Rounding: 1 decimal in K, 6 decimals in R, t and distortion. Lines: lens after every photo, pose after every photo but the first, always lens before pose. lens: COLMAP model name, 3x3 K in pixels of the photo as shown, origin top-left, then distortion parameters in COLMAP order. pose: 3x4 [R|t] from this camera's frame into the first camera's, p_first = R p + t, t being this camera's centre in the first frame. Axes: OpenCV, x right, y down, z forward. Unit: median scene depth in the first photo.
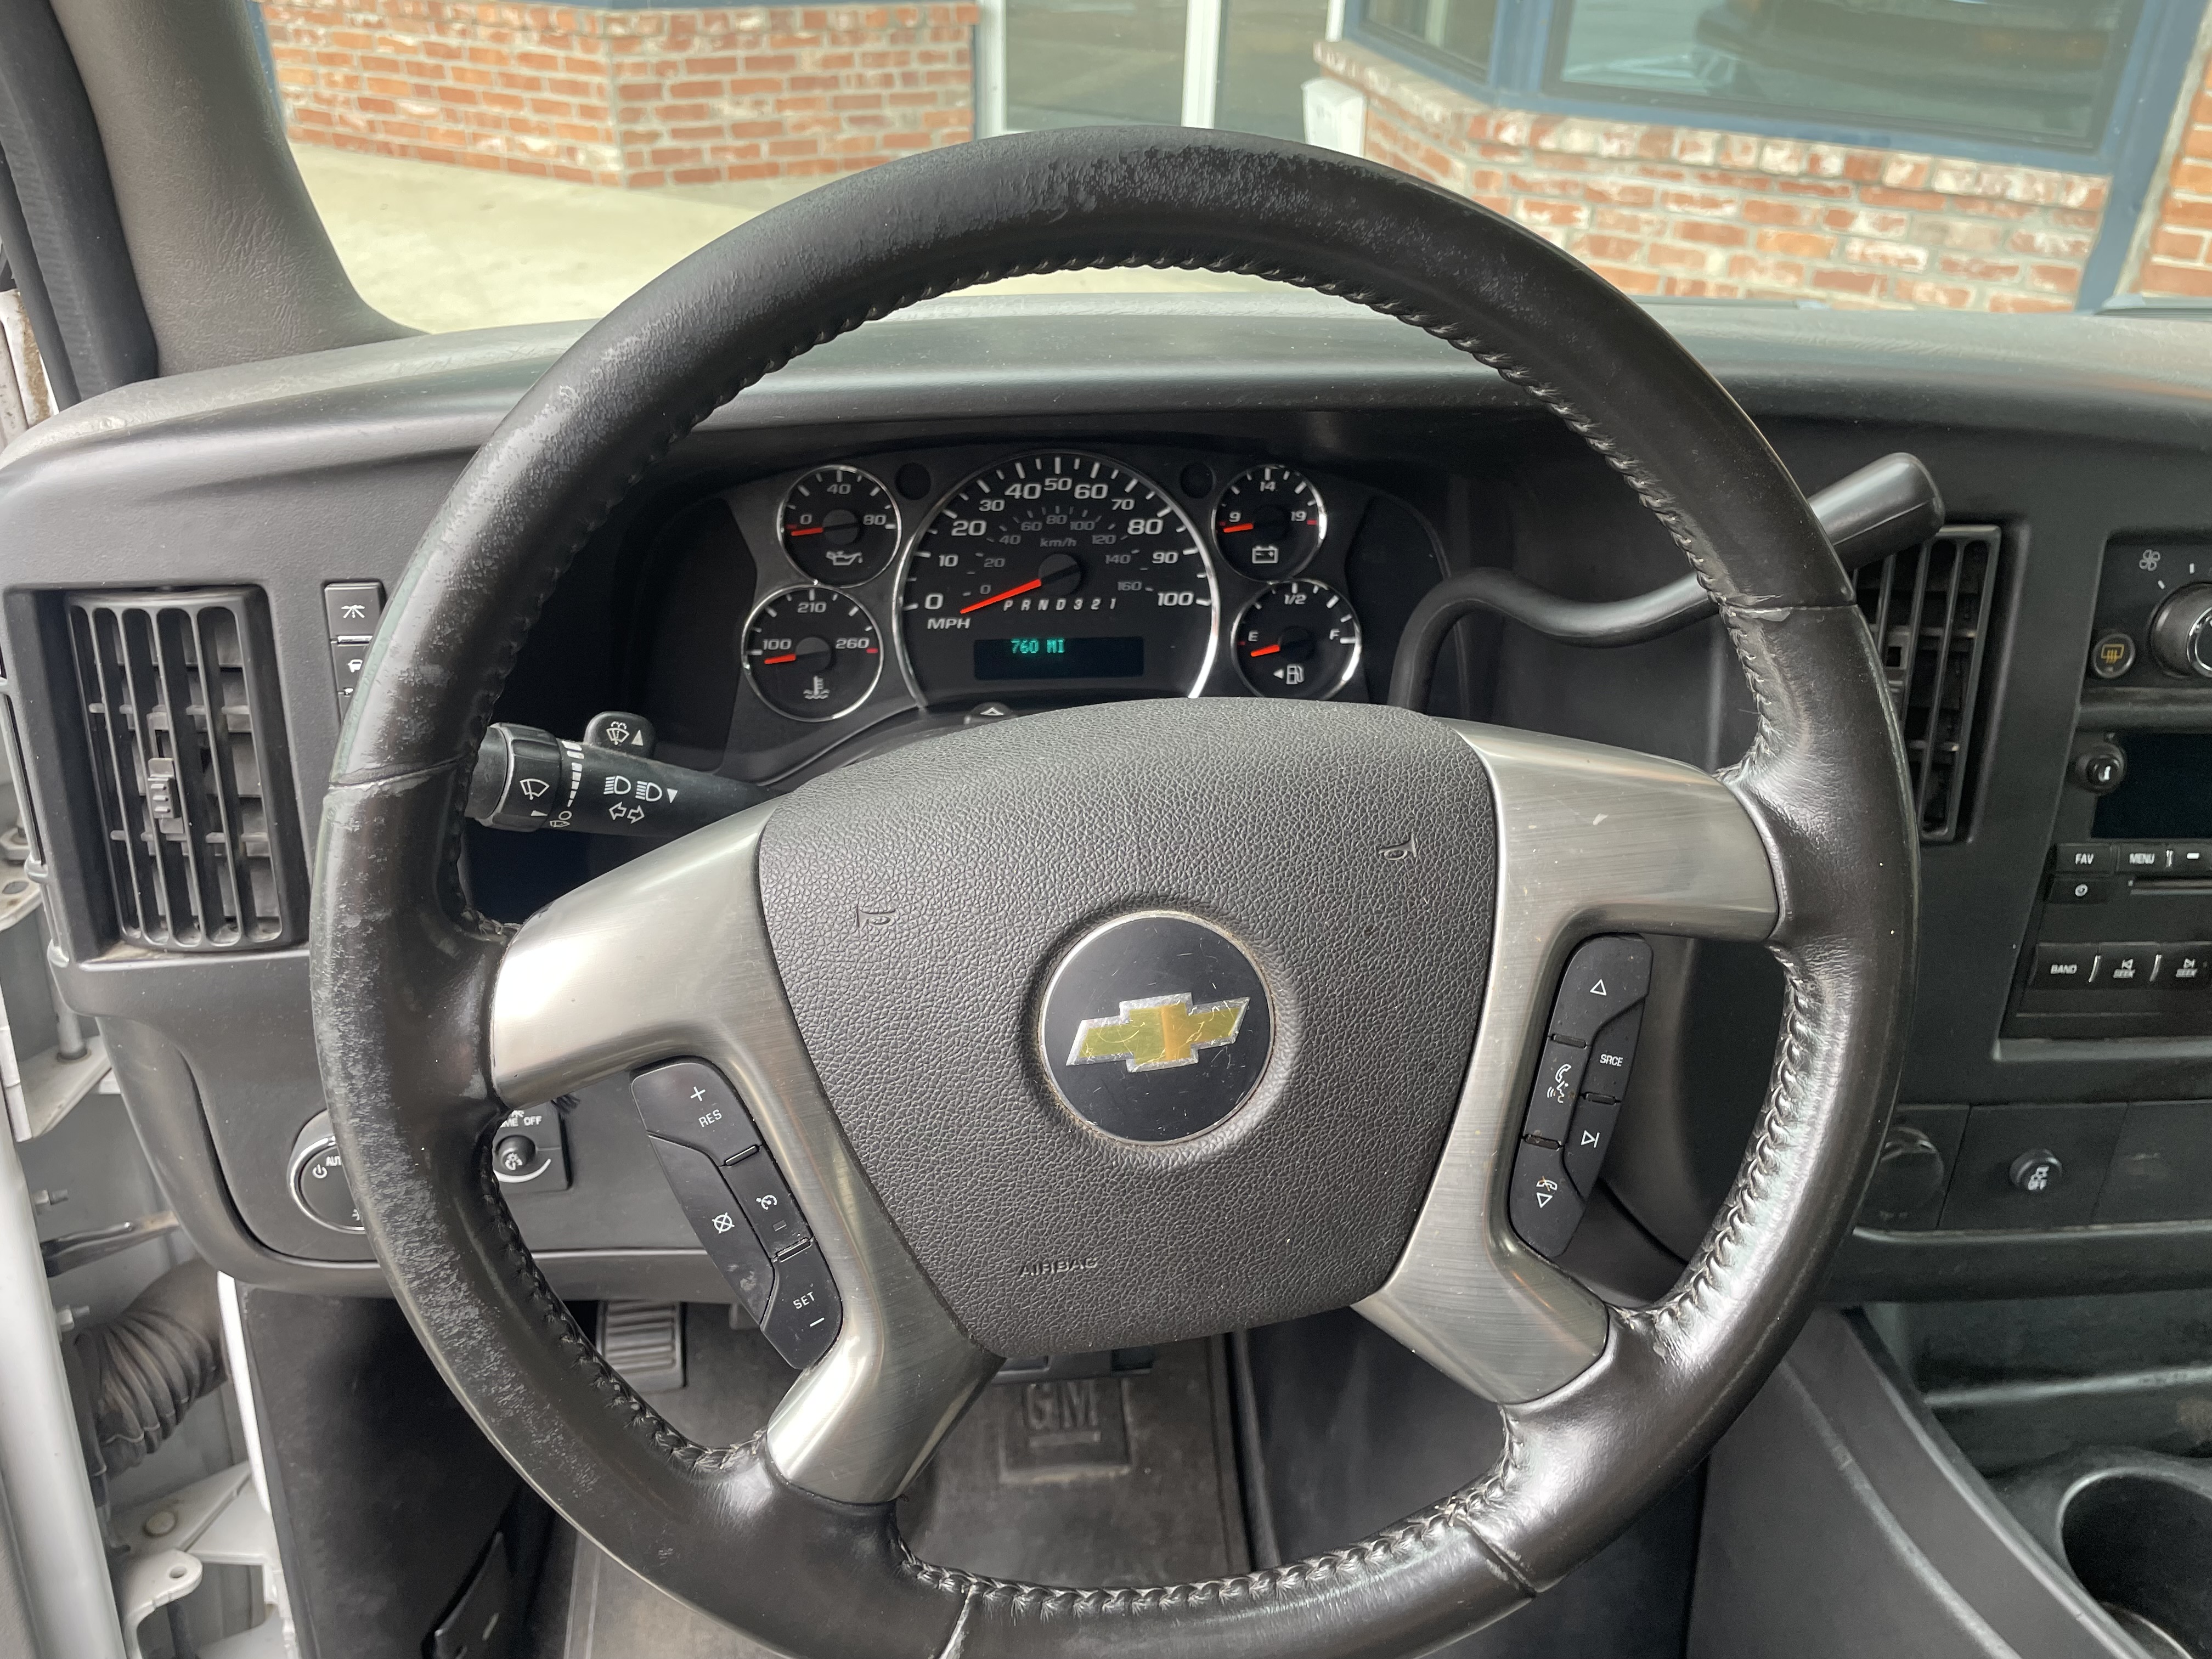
lens RADIAL K [[1691.7, 0, 1102.8], [0, 1691.7, 824.8], [0, 0, 1]] dist [0.091552, -0.126151]
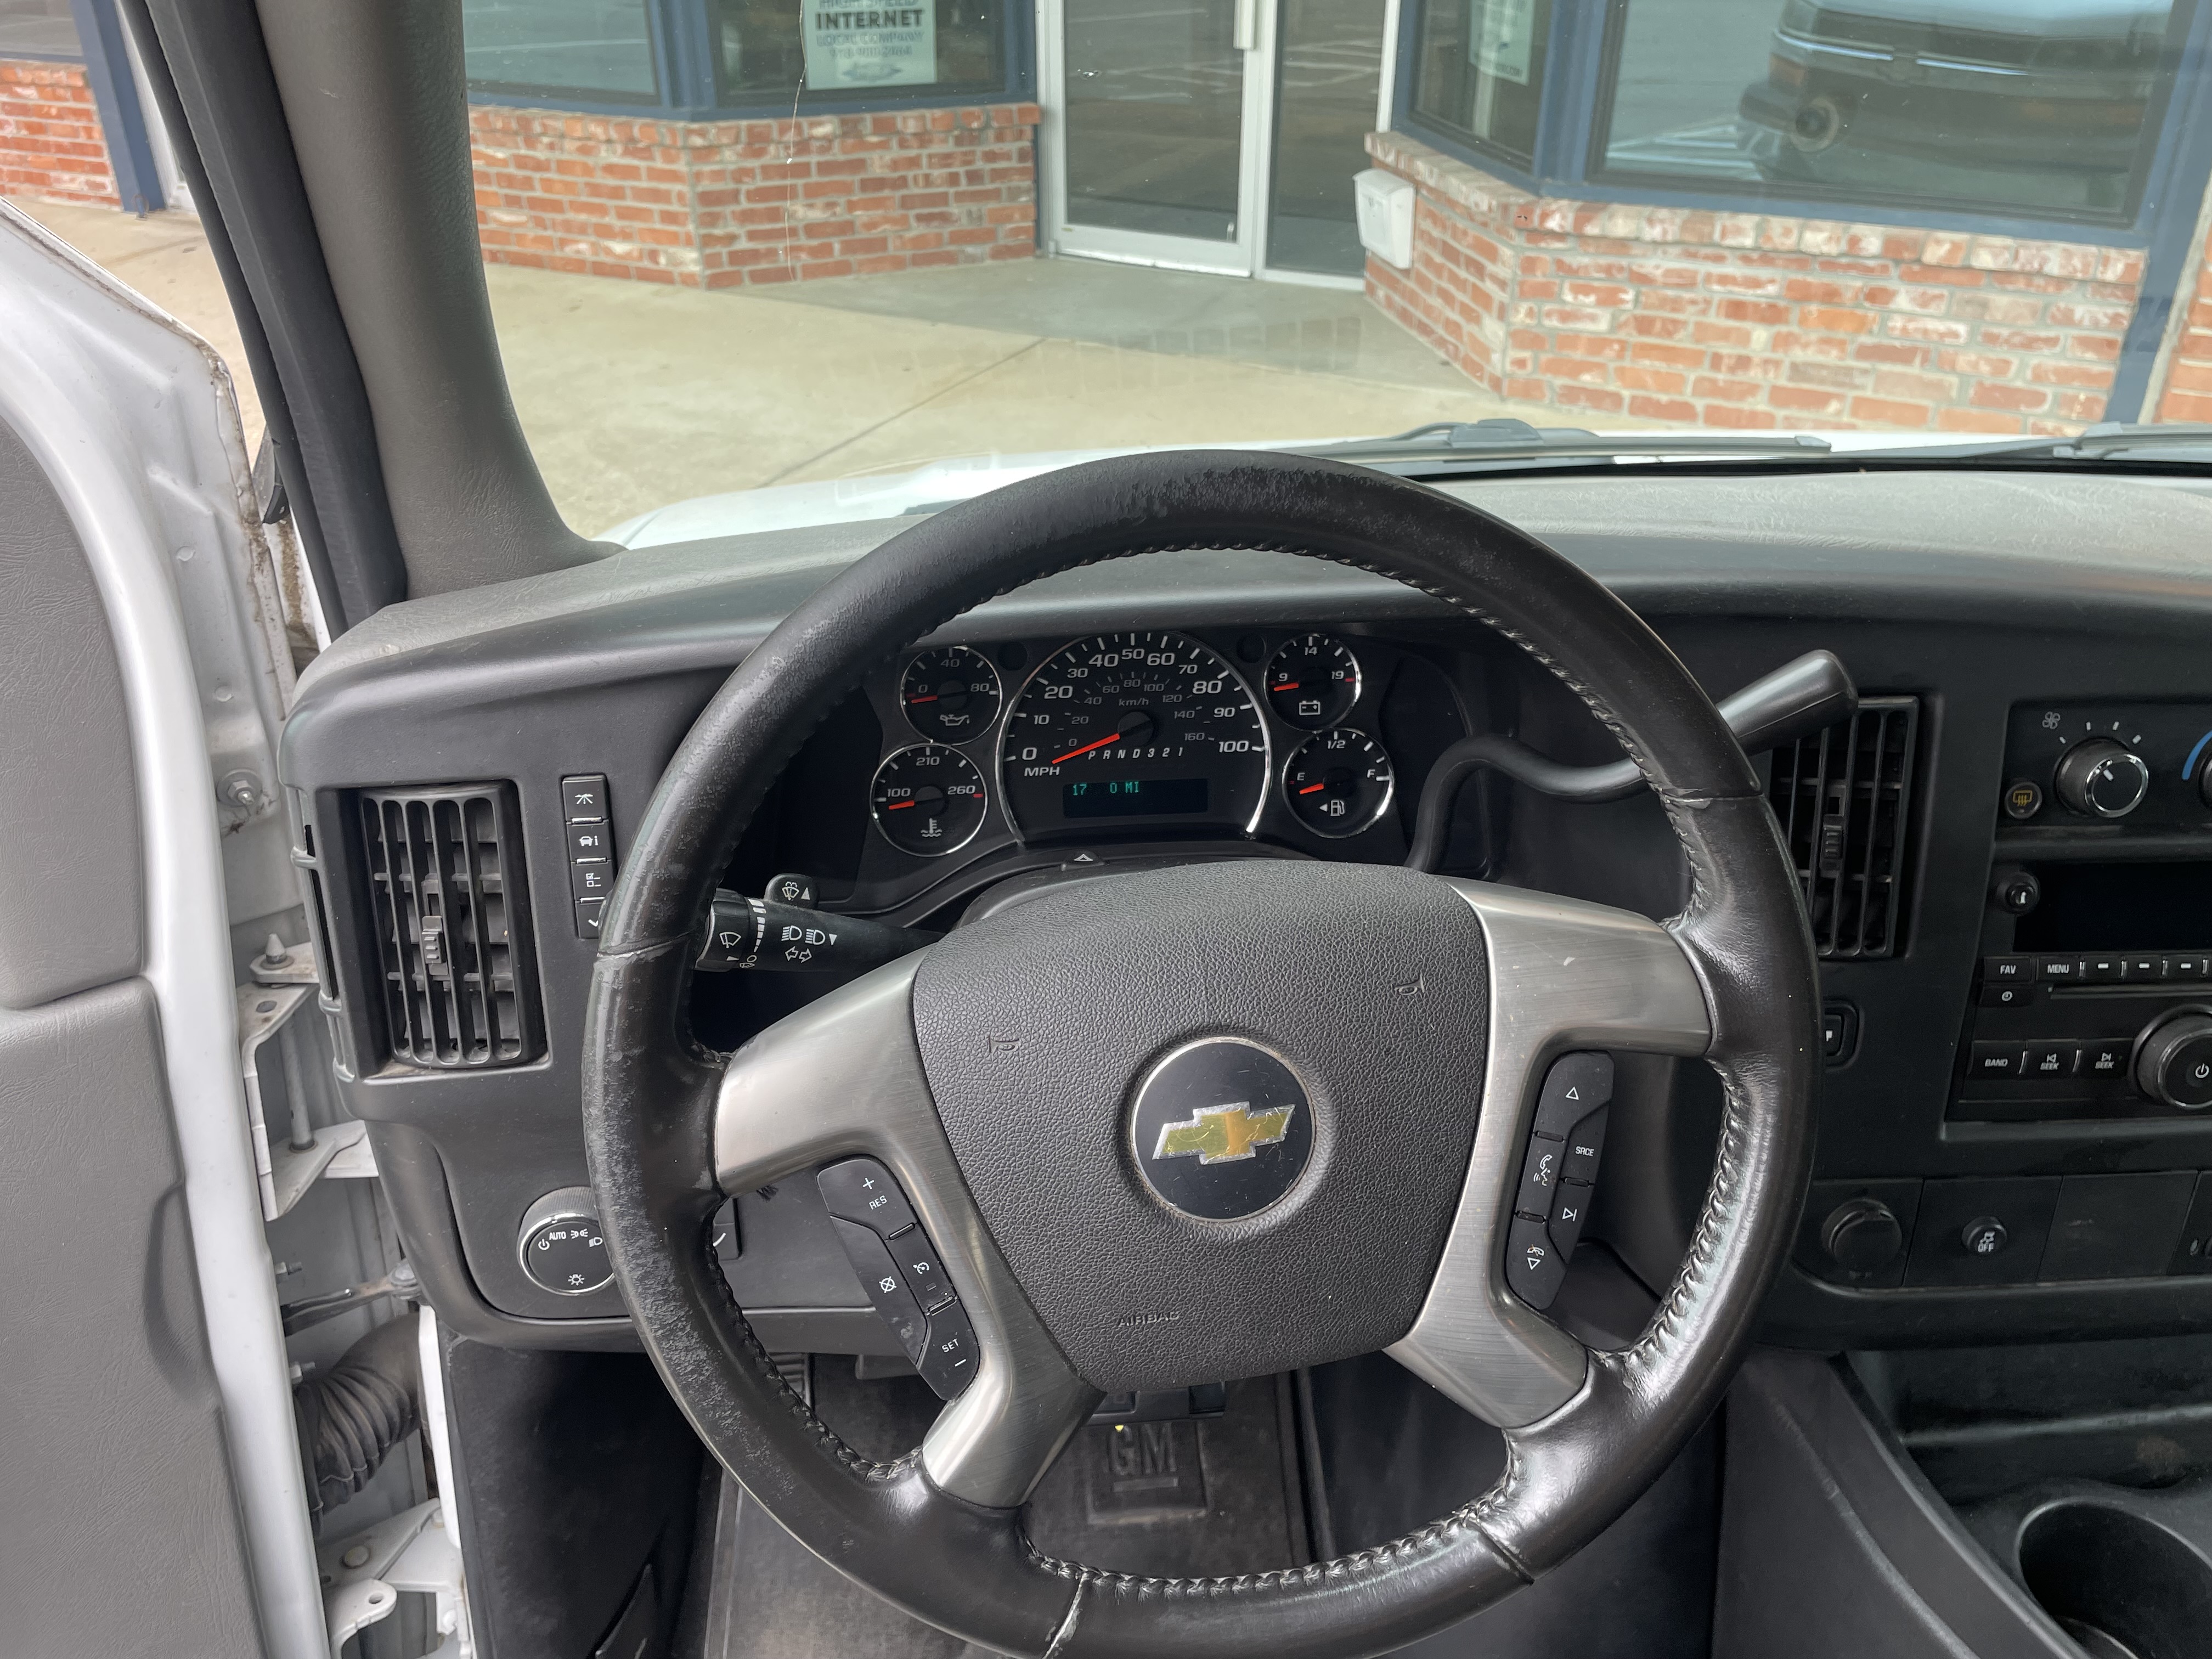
lens RADIAL K [[1691.7, 0, 1115.1], [0, 1691.7, 823.7], [0, 0, 1]] dist [0.091552, -0.126151]
pose [[0.999422, -0.013654, -0.031126, -0.004132], [0.012541, 0.999285, -0.035669, -0.042474], [0.031591, 0.035258, 0.998879, -0.187377]]
